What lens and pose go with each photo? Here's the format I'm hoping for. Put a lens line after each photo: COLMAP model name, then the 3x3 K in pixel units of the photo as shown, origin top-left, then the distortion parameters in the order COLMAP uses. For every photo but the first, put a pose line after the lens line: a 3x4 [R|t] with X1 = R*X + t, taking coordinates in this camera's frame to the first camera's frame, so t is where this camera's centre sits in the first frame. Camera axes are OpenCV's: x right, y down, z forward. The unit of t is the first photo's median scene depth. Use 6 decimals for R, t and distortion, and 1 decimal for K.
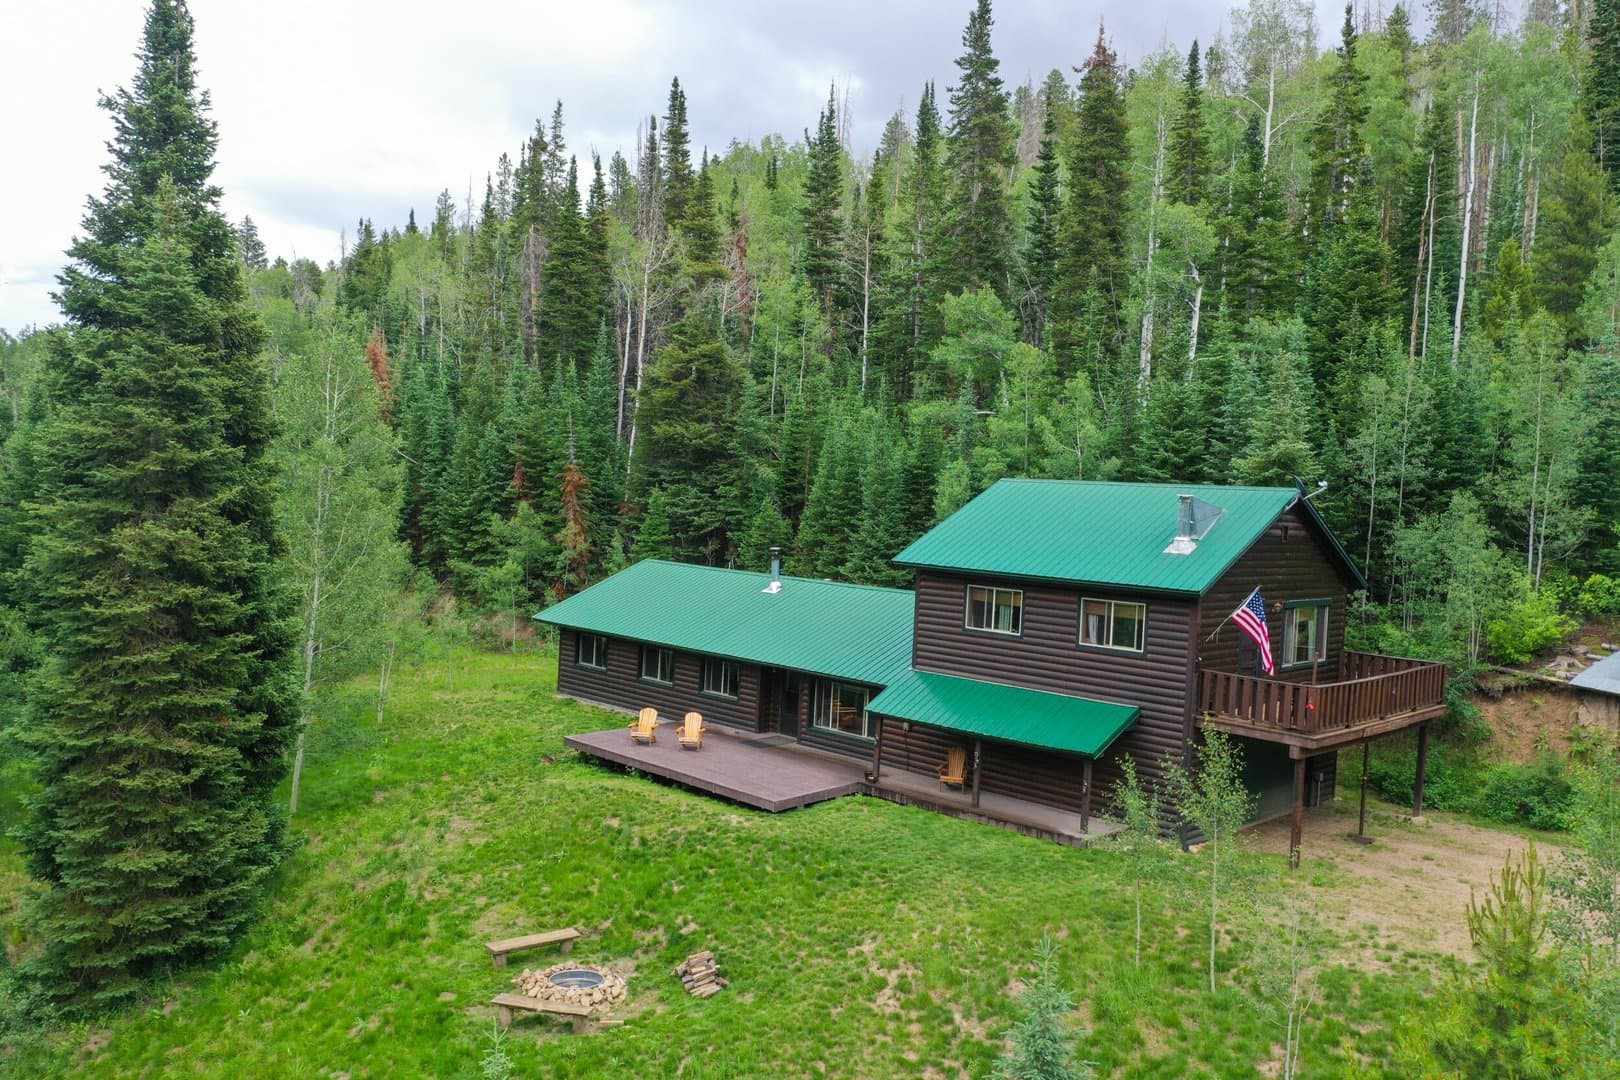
lens RADIAL K [[1255.9, 0, 810.0], [0, 1255.9, 540.0], [0, 0, 1]] dist [-0.005508, -0.016534]
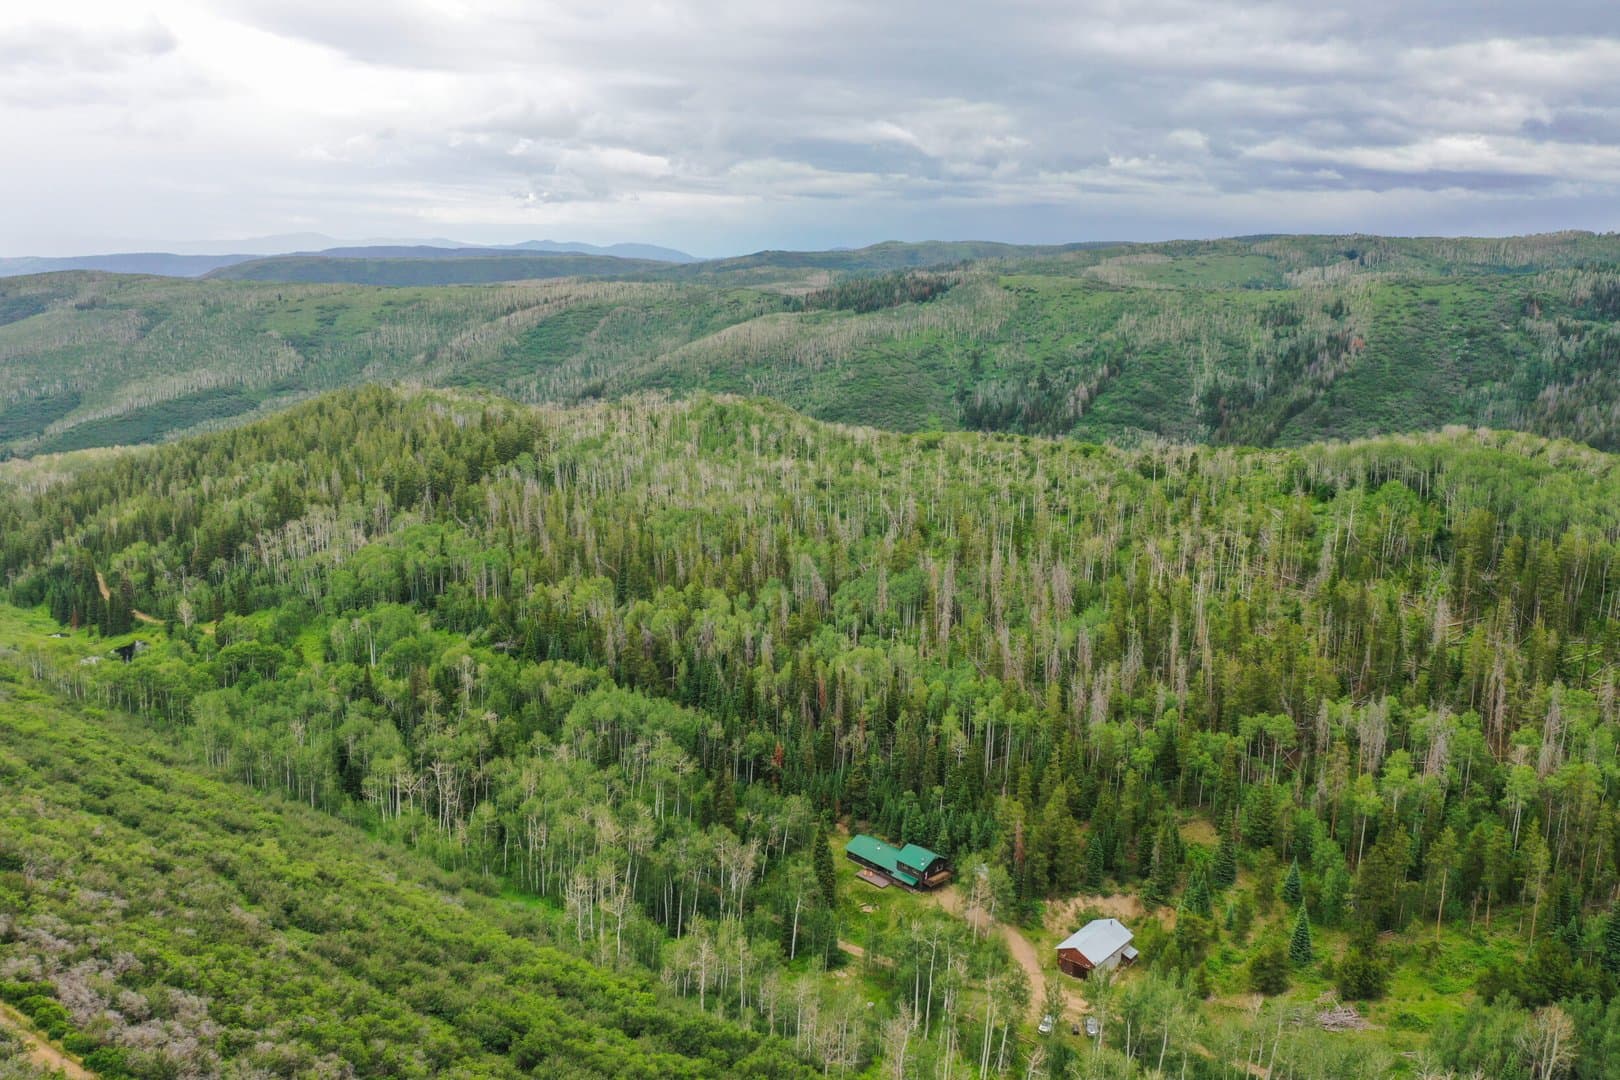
lens RADIAL K [[1255.9, 0, 810.0], [0, 1255.9, 540.0], [0, 0, 1]] dist [-0.005508, -0.016534]
pose [[0.999339, -0.020316, -0.030145, -0.221580], [0.025239, 0.984572, 0.173149, -3.852404], [0.026162, -0.173796, 0.984434, -7.559638]]
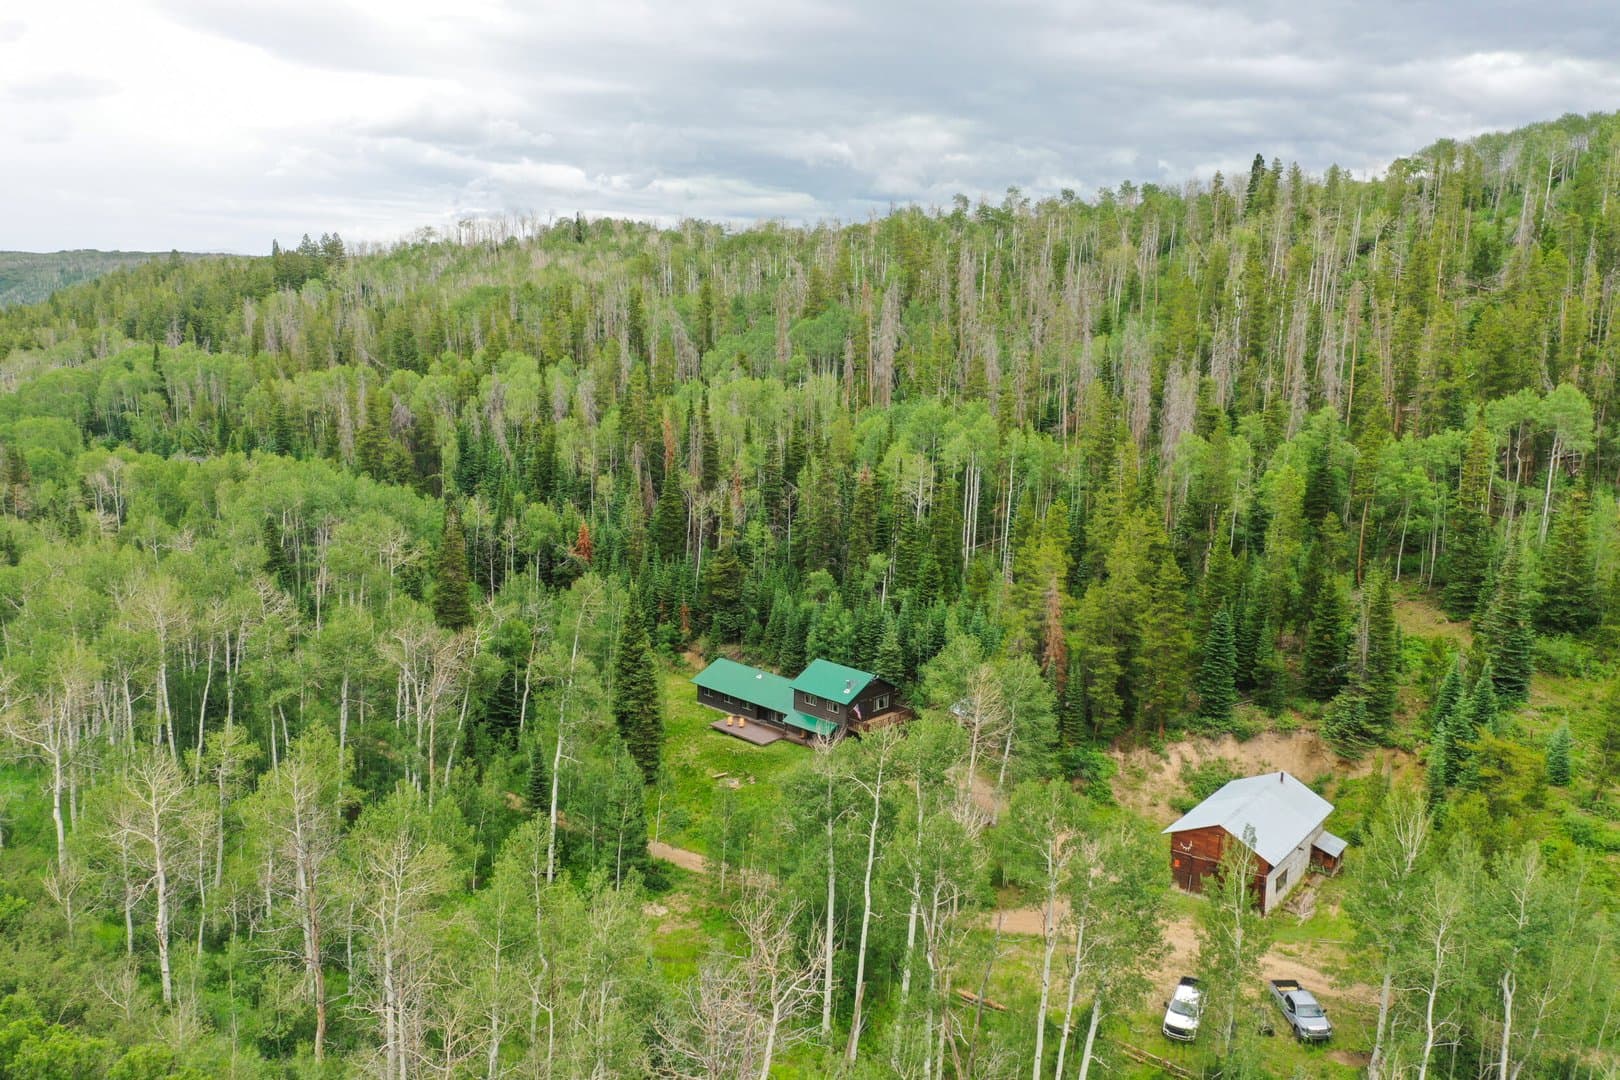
lens RADIAL K [[1255.9, 0, 810.0], [0, 1255.9, 540.0], [0, 0, 1]] dist [-0.005508, -0.016534]
pose [[0.999401, -0.021485, 0.027119, 0.034430], [0.017020, 0.987720, 0.155307, -1.172129], [-0.030122, -0.154752, 0.987494, -3.248820]]
